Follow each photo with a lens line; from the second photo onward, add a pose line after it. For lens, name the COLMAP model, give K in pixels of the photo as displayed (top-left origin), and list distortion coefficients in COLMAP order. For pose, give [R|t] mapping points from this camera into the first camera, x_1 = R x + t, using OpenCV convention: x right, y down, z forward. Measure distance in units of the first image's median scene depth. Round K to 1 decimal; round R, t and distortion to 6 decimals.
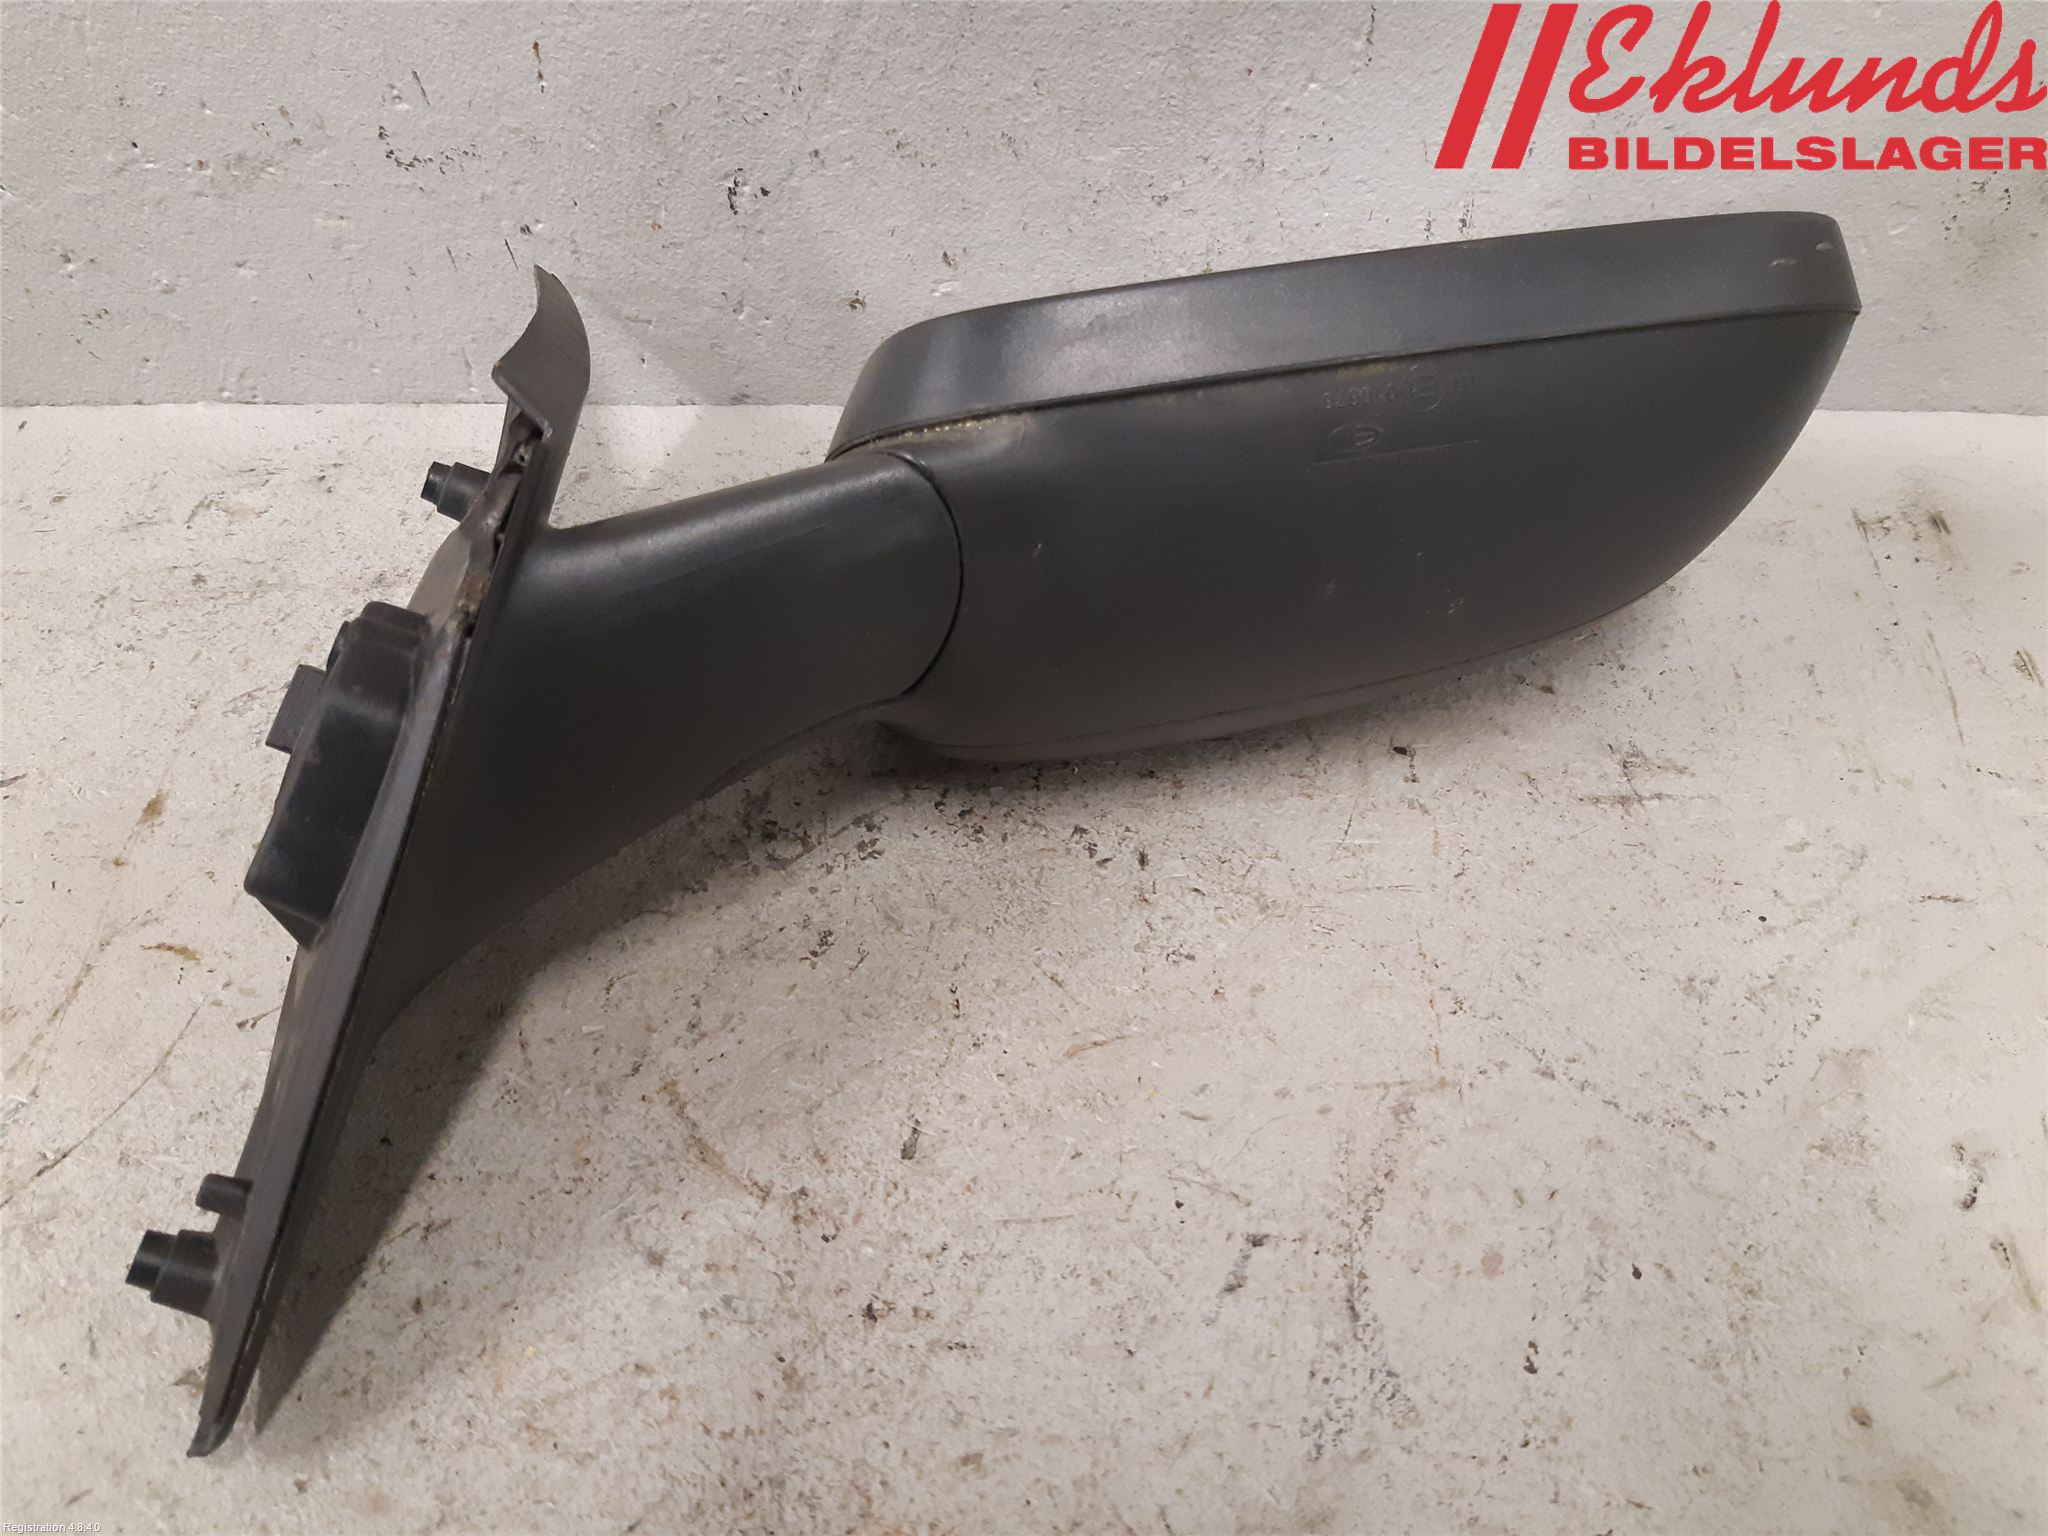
lens RADIAL K [[1637.7, 0, 1023.8], [0, 1637.7, 752.5], [0, 0, 1]] dist [0.083839, -0.182086]
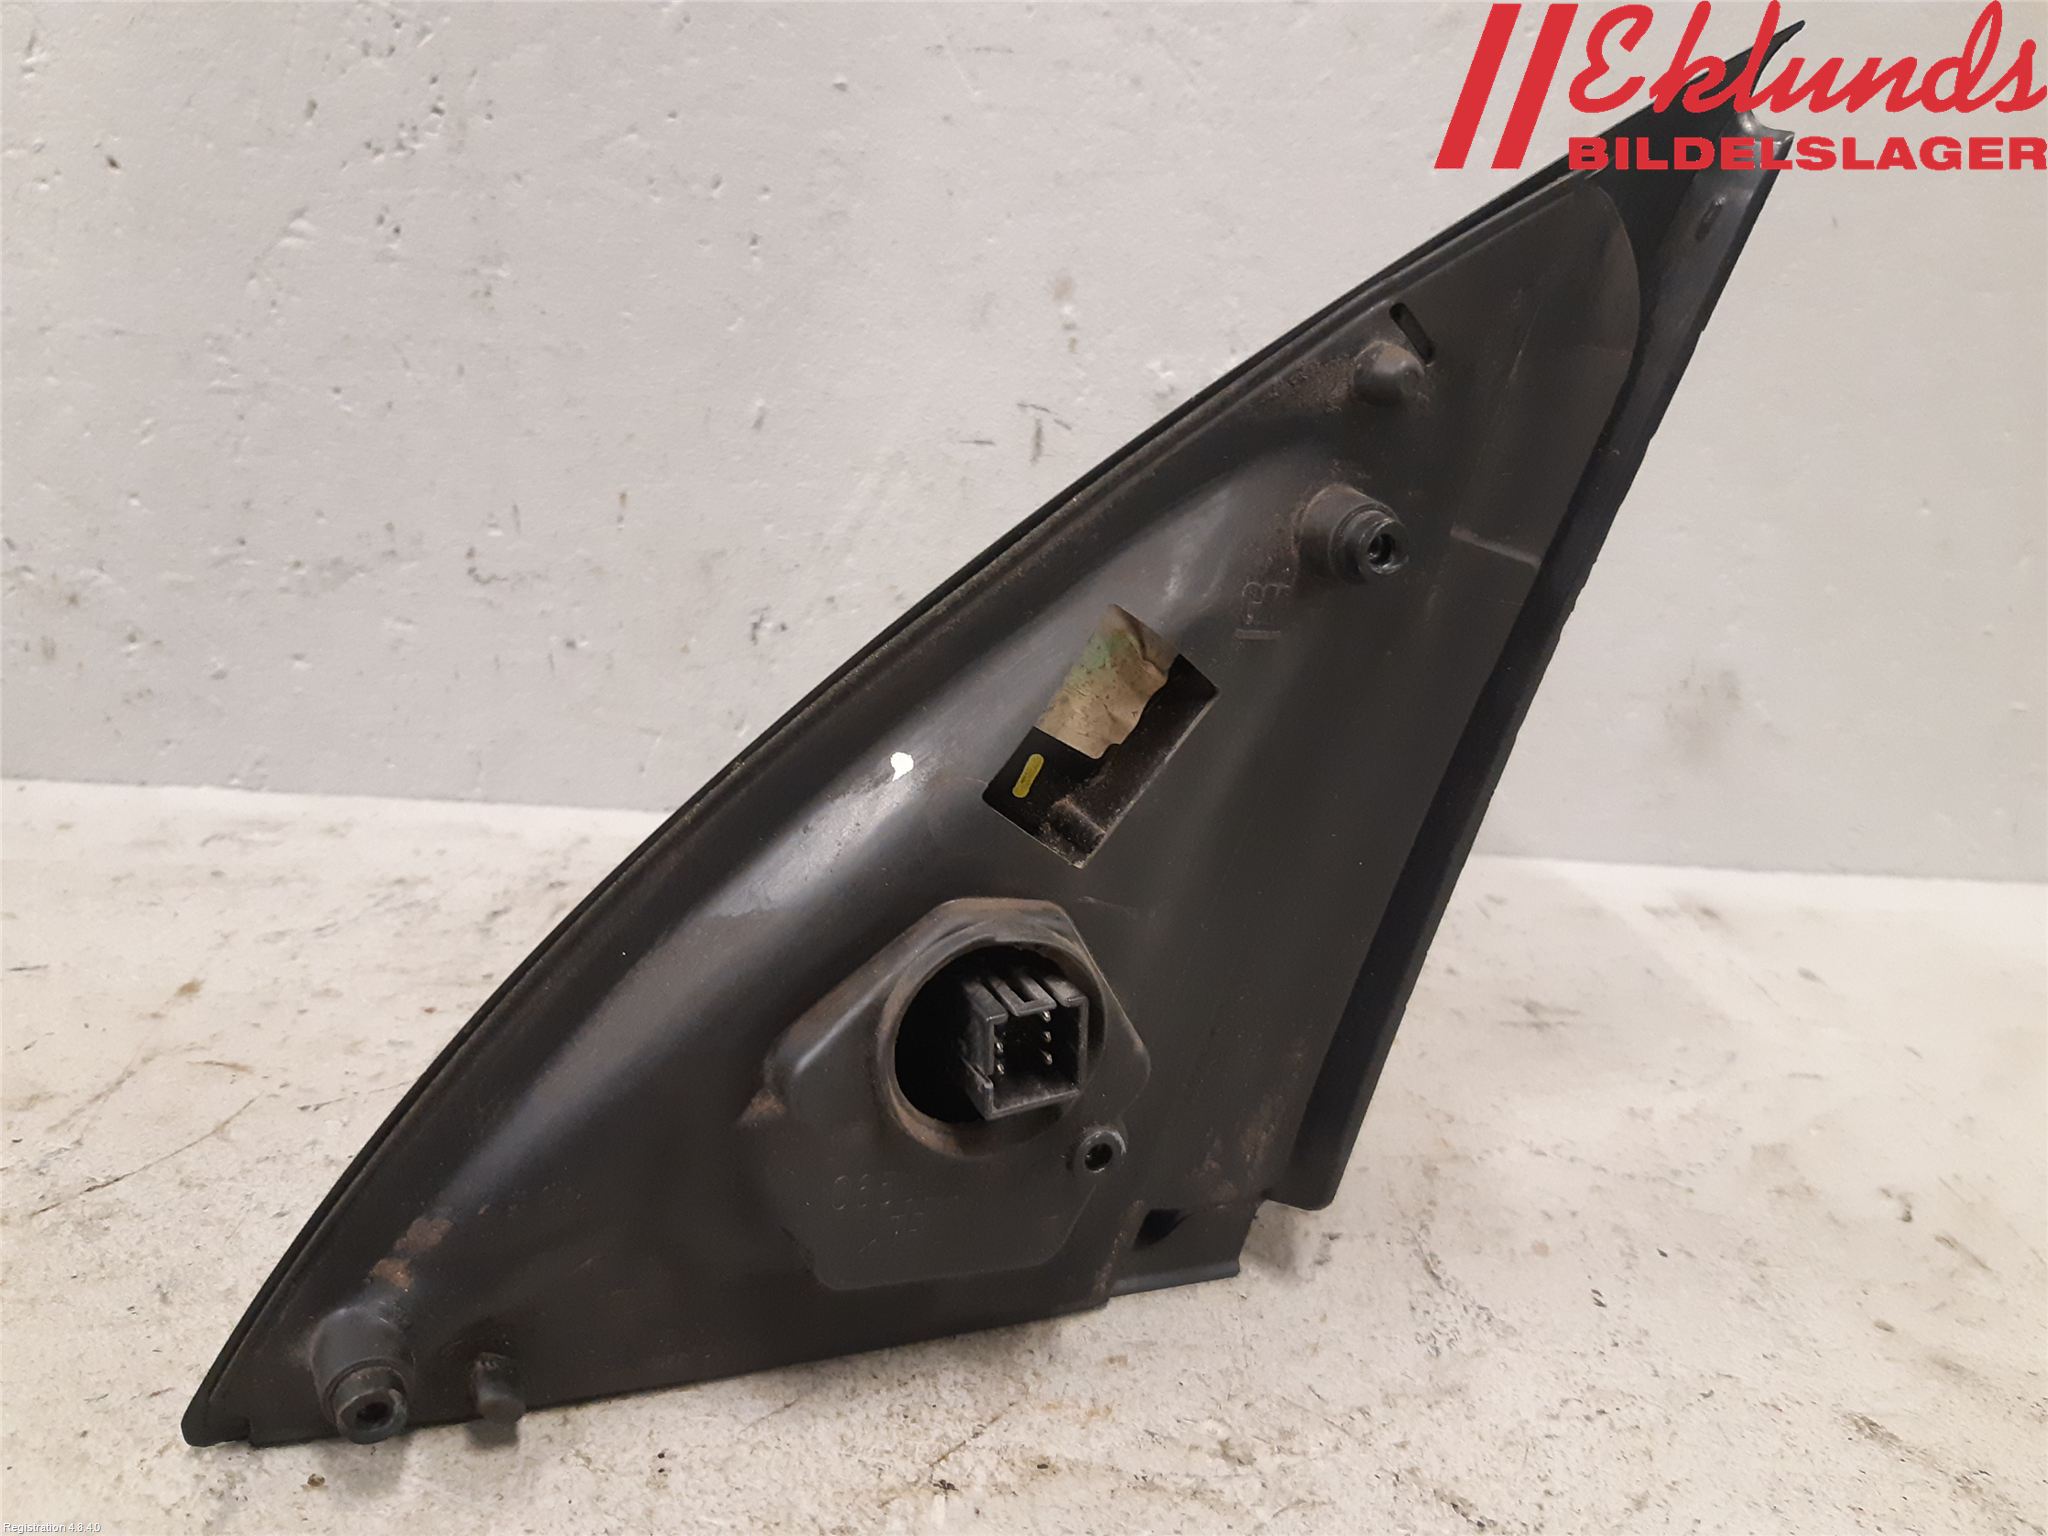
lens RADIAL K [[1648.1, 0, 1024.0], [0, 1648.1, 768.0], [0, 0, 1]] dist [0.099070, -0.222870]
pose [[0.981211, 0.083711, 0.173829, -0.247652], [0.020033, 0.851895, -0.523329, 0.544388], [-0.191893, 0.516979, 0.834212, -0.029495]]
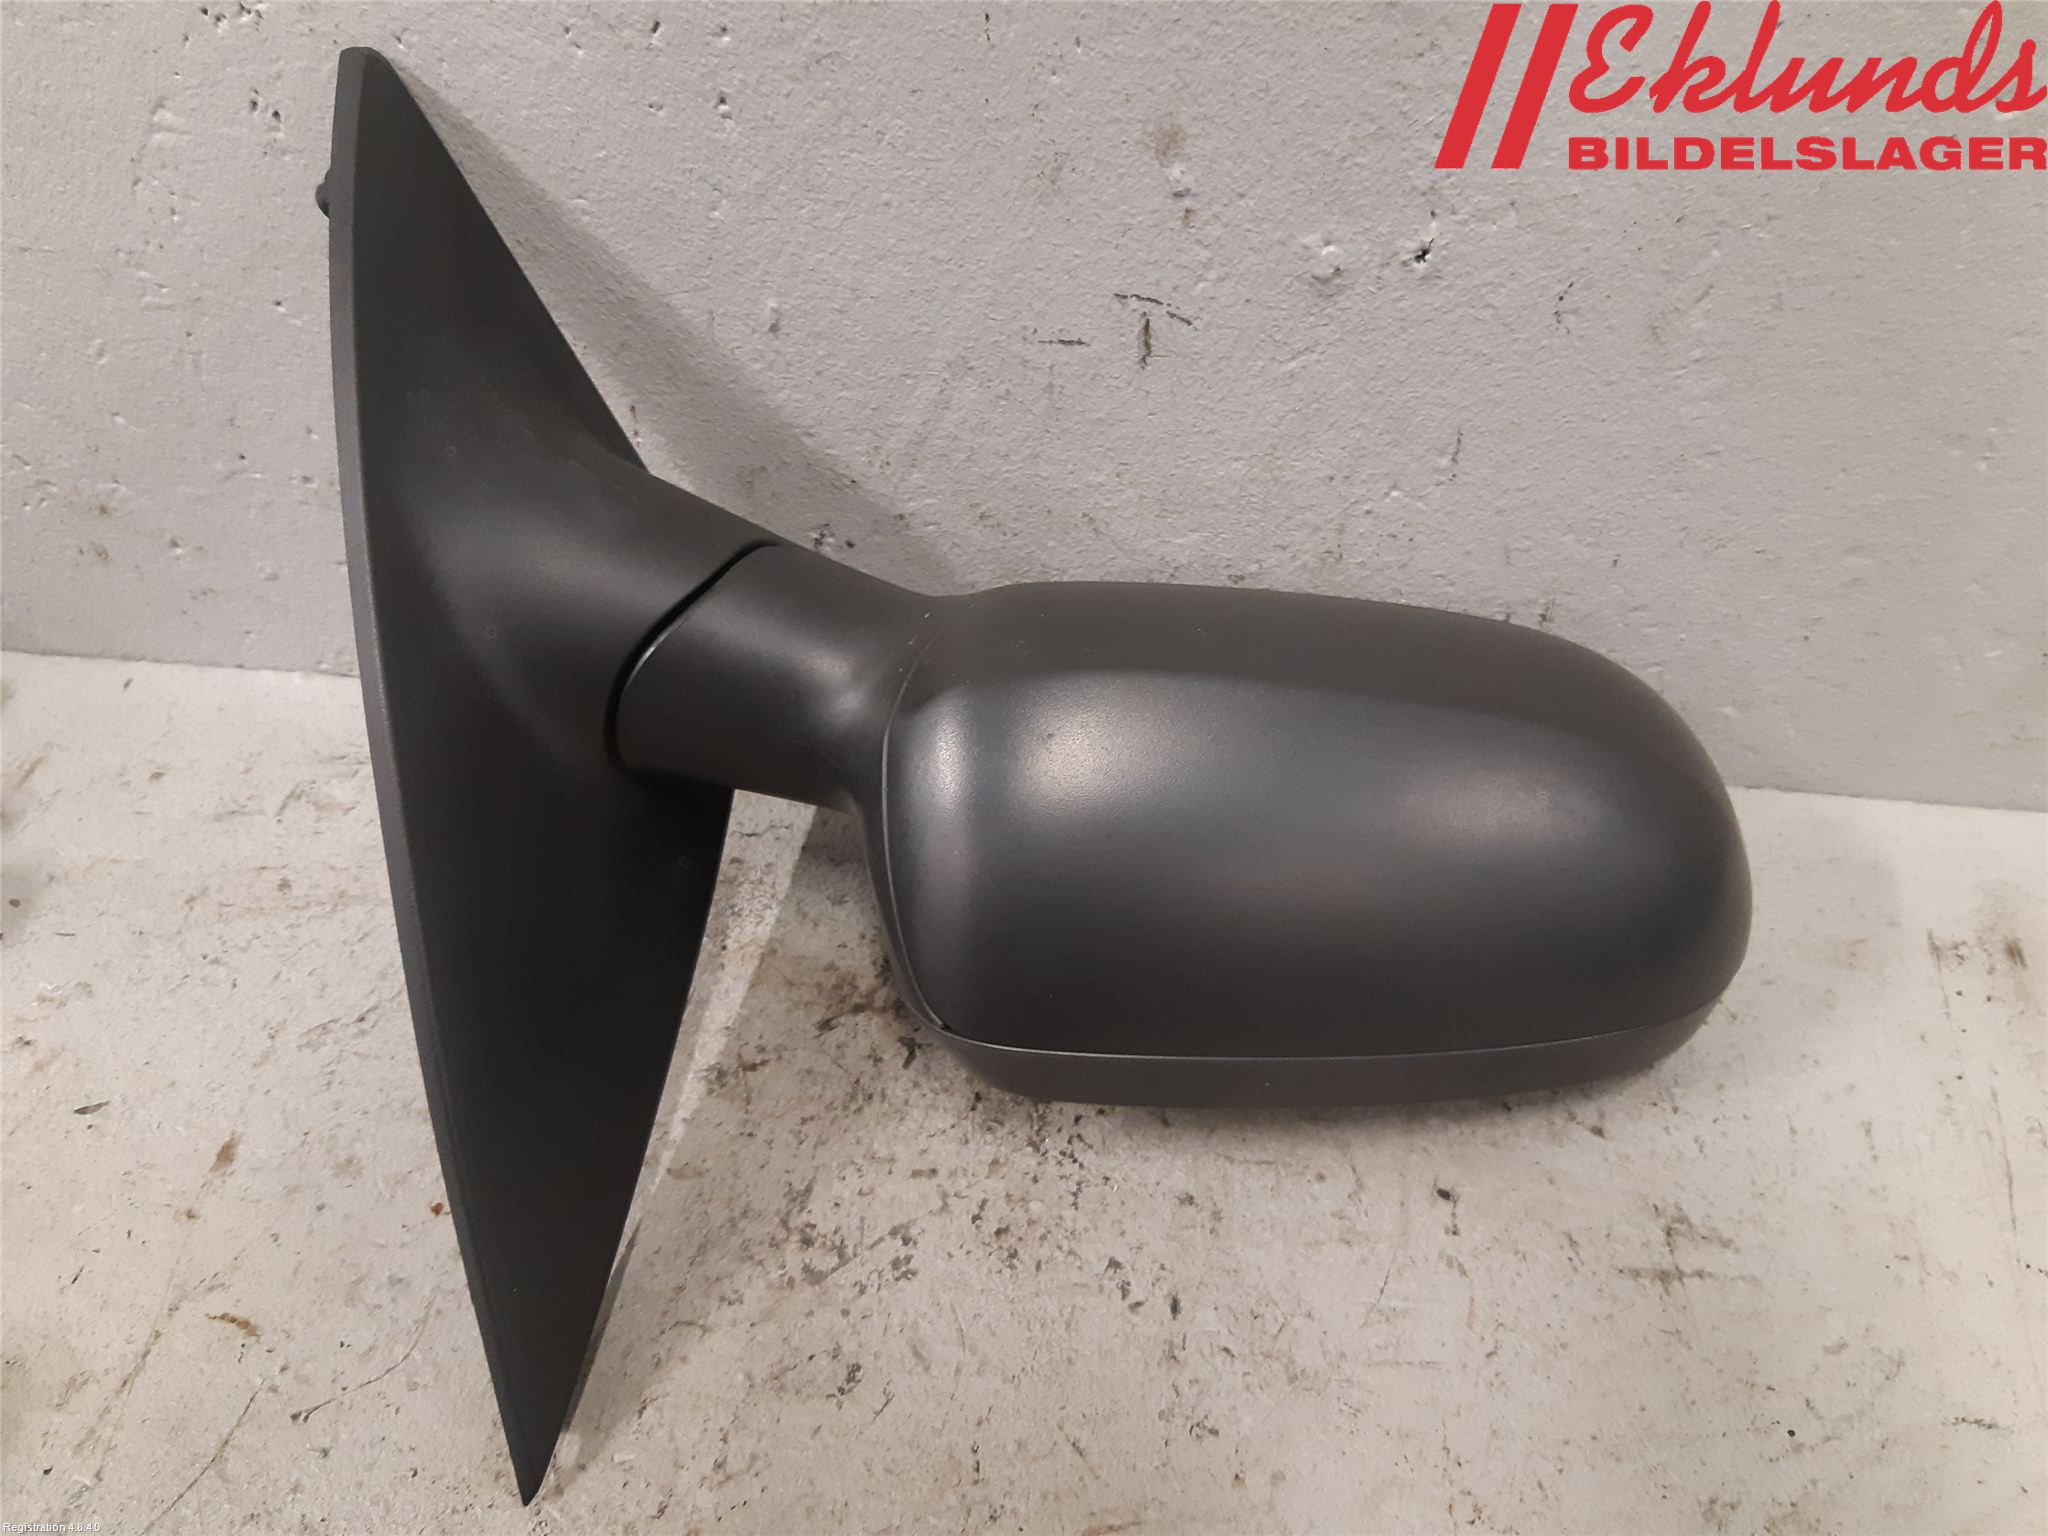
lens RADIAL K [[1637.7, 0, 1023.8], [0, 1637.7, 752.5], [0, 0, 1]] dist [0.083839, -0.182086]
pose [[0.996880, 0.058180, -0.053343, 0.016208], [-0.057719, 0.998281, 0.010149, -0.301146], [0.053842, -0.007038, 0.998525, -0.009757]]
